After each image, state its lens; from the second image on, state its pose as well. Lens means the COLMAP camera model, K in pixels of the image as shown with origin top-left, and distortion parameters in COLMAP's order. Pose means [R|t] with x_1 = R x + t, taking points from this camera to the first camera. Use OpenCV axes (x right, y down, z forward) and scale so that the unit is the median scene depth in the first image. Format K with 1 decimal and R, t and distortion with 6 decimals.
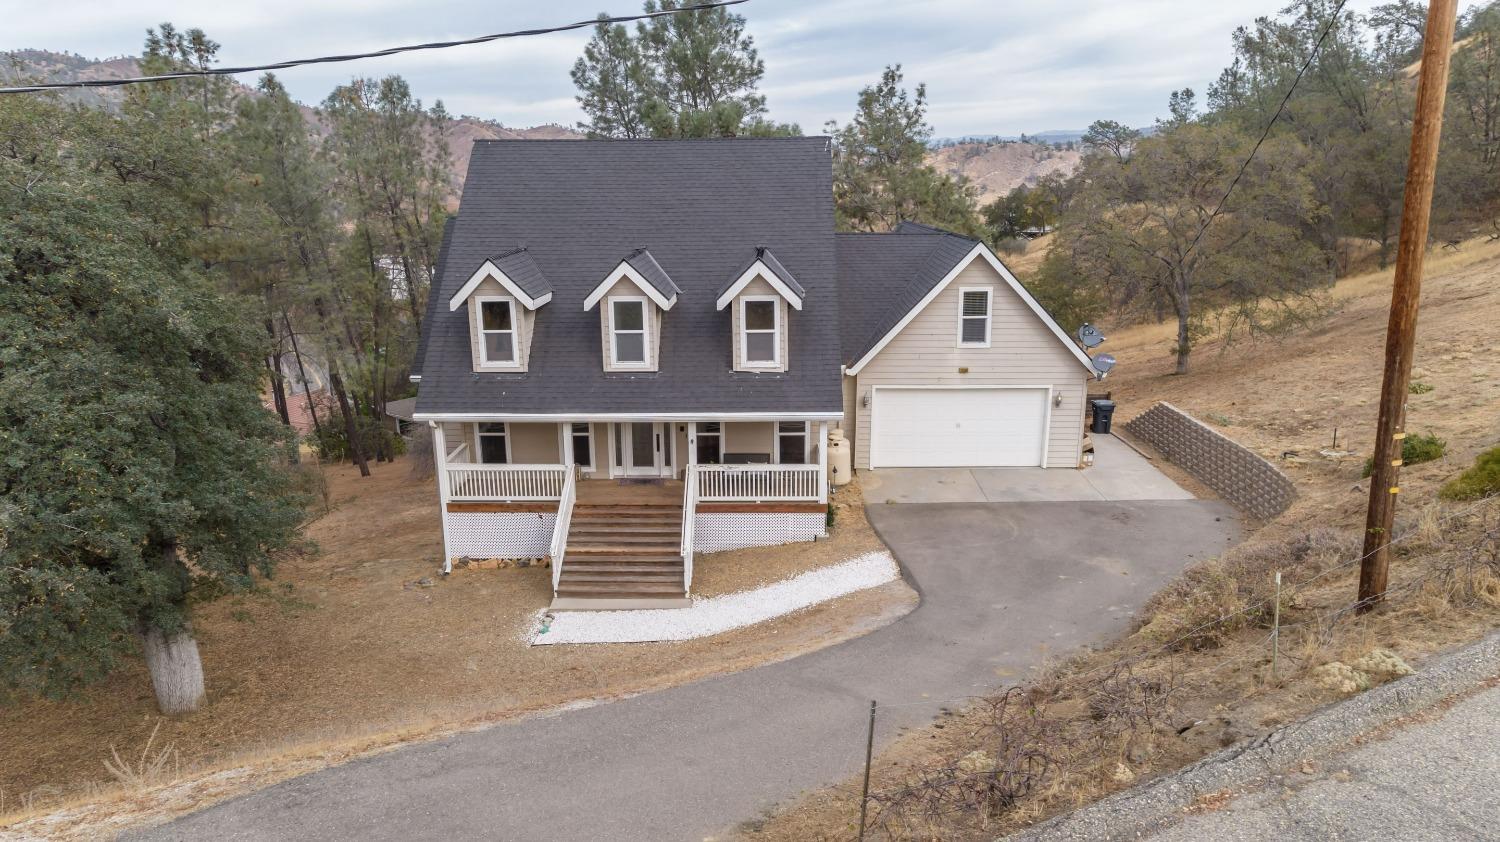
lens RADIAL K [[965.1, 0, 756.5], [0, 965.1, 418.7], [0, 0, 1]] dist [-0.070045, 0.075550]
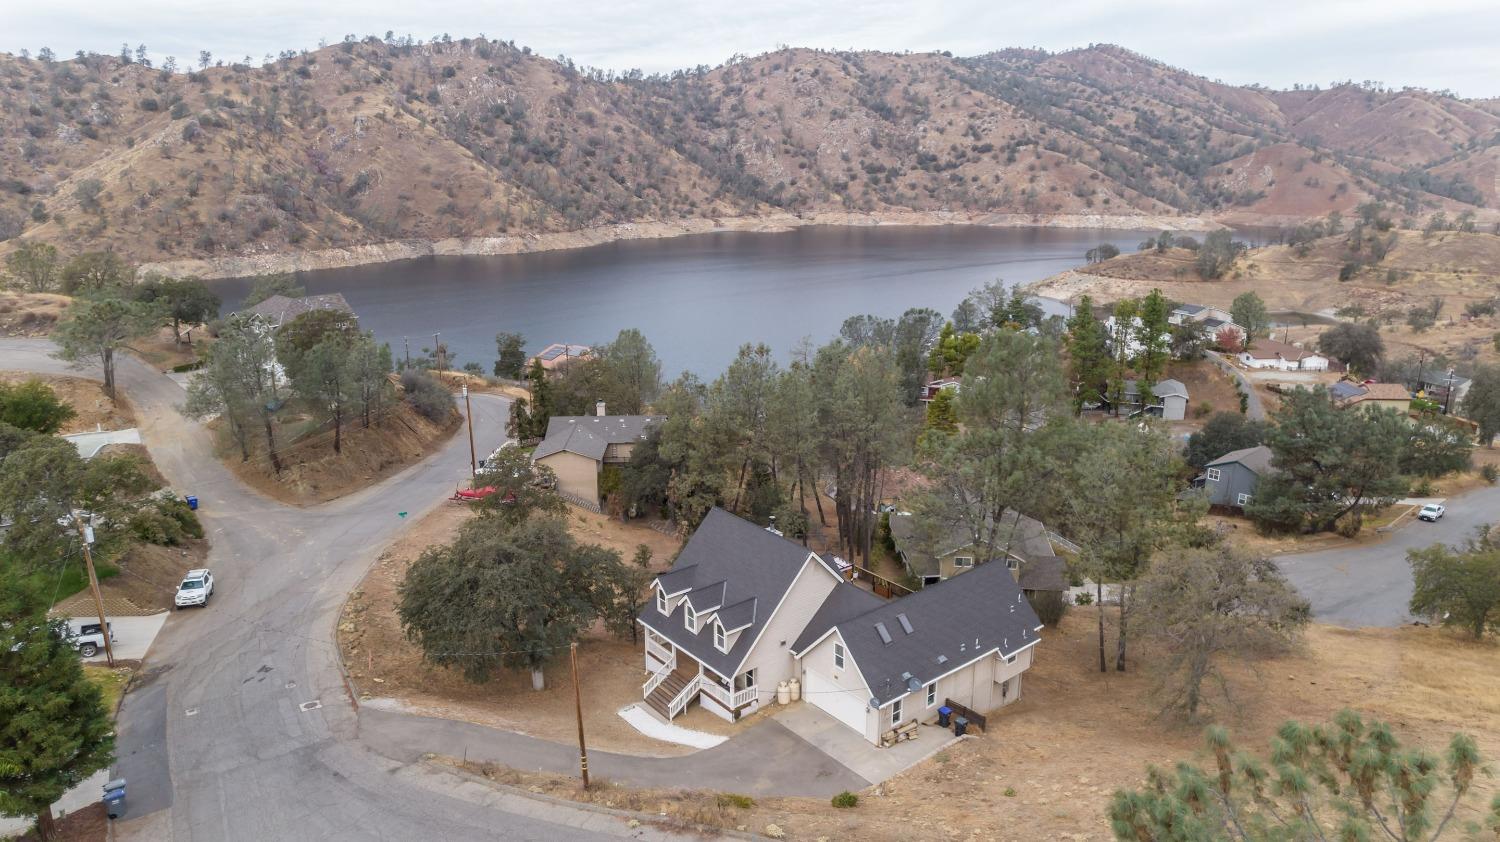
lens RADIAL K [[965.1, 0, 754.8], [0, 965.1, 419.6], [0, 0, 1]] dist [-0.070045, 0.075550]
pose [[0.640953, 0.207663, -0.738956, 1.626991], [-0.184007, 0.976206, 0.114732, -0.855818], [0.745199, 0.062435, 0.663913, -0.585629]]
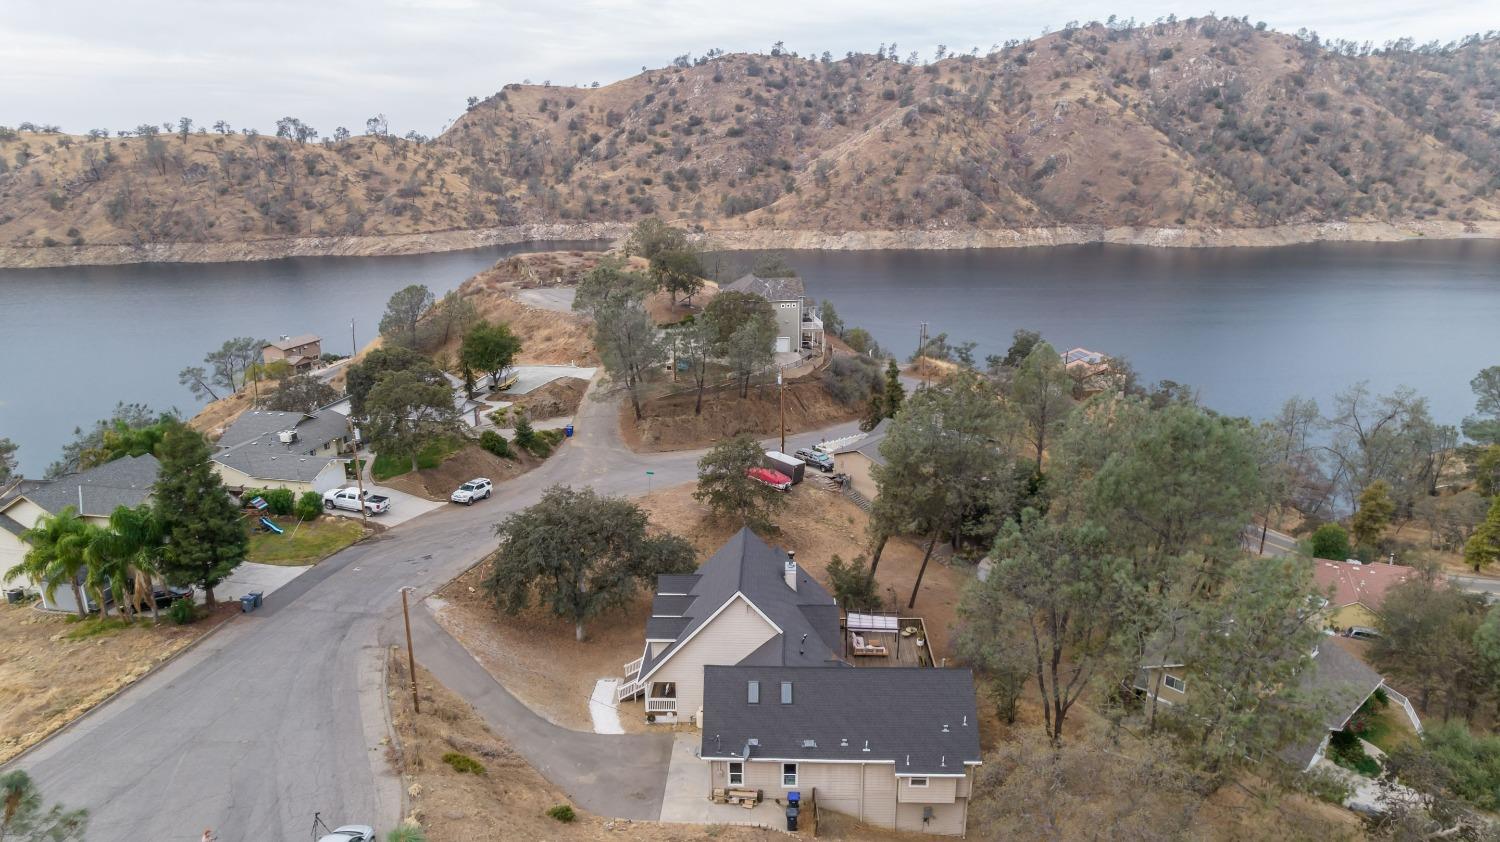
lens RADIAL K [[965.1, 0, 757.8], [0, 965.1, 419.3], [0, 0, 1]] dist [-0.070045, 0.075550]
pose [[-0.010446, 0.285105, -0.958439, 2.151386], [-0.234959, 0.930956, 0.279490, -1.336828], [0.971949, 0.228114, 0.057263, 0.884171]]
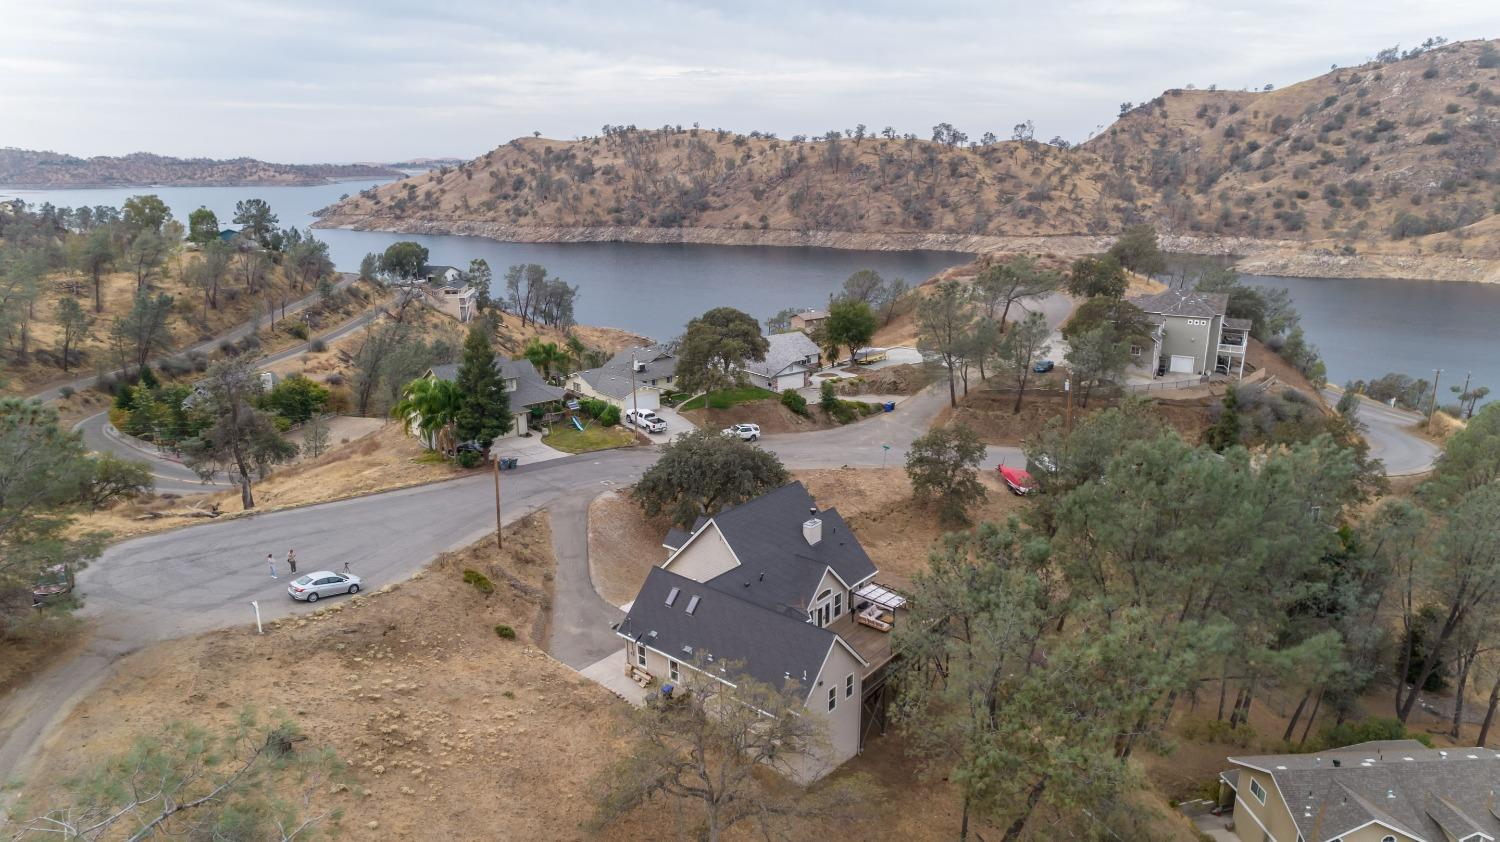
lens RADIAL K [[965.1, 0, 754.4], [0, 965.1, 416.9], [0, 0, 1]] dist [-0.070045, 0.075550]
pose [[-0.622589, 0.217939, -0.751588, 1.936093], [-0.179015, 0.895304, 0.407902, -1.658820], [0.761798, 0.388502, -0.518392, 2.418567]]
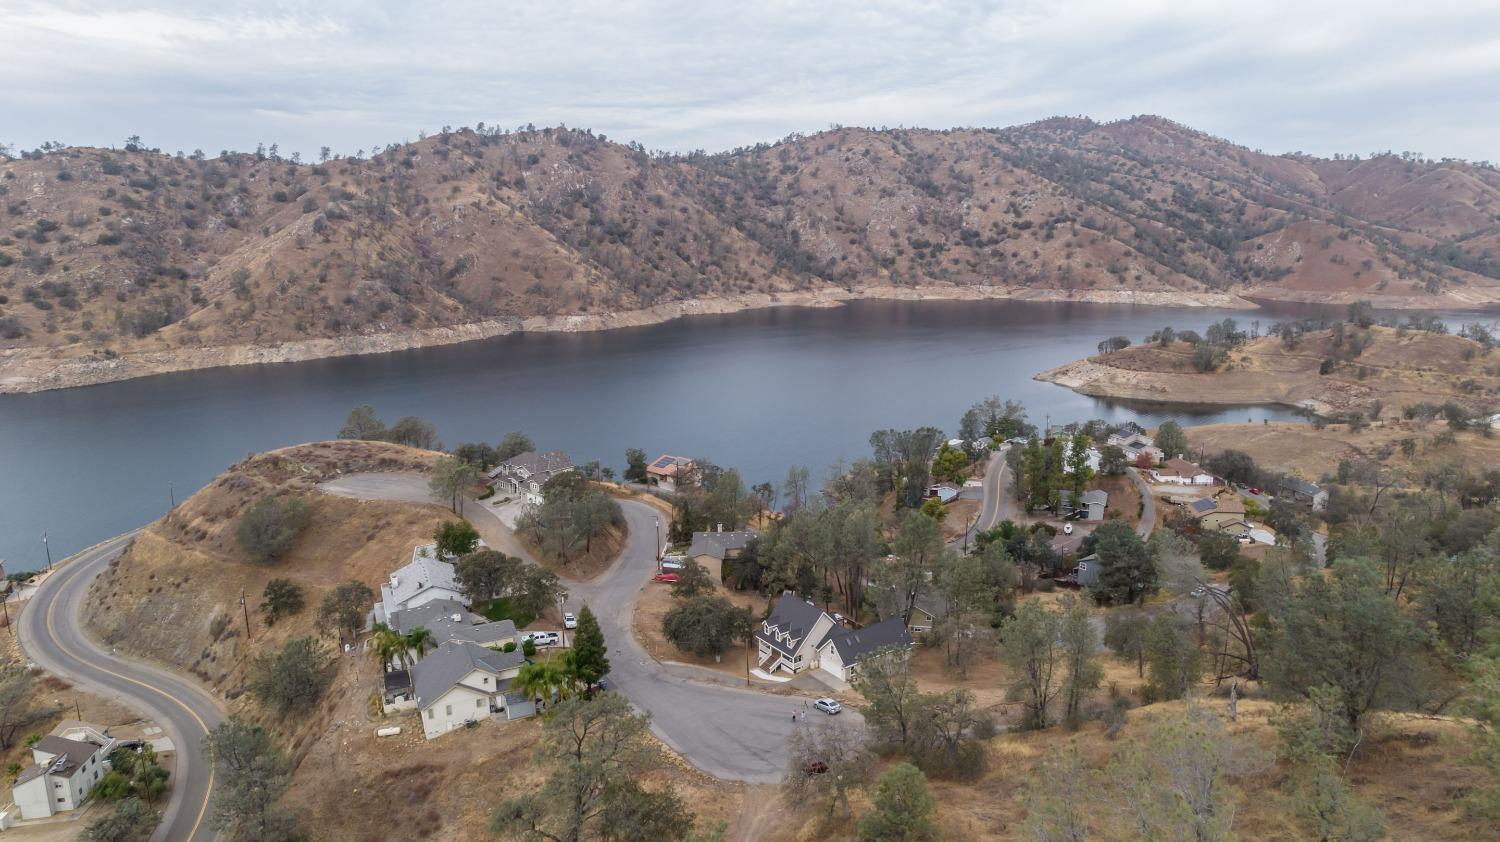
lens RADIAL K [[965.1, 0, 756.6], [0, 965.1, 418.2], [0, 0, 1]] dist [-0.070045, 0.075550]
pose [[0.598841, 0.177900, -0.780859, 4.438236], [-0.192521, 0.978402, 0.075261, -1.910993], [0.777383, 0.105263, 0.620157, -3.245986]]
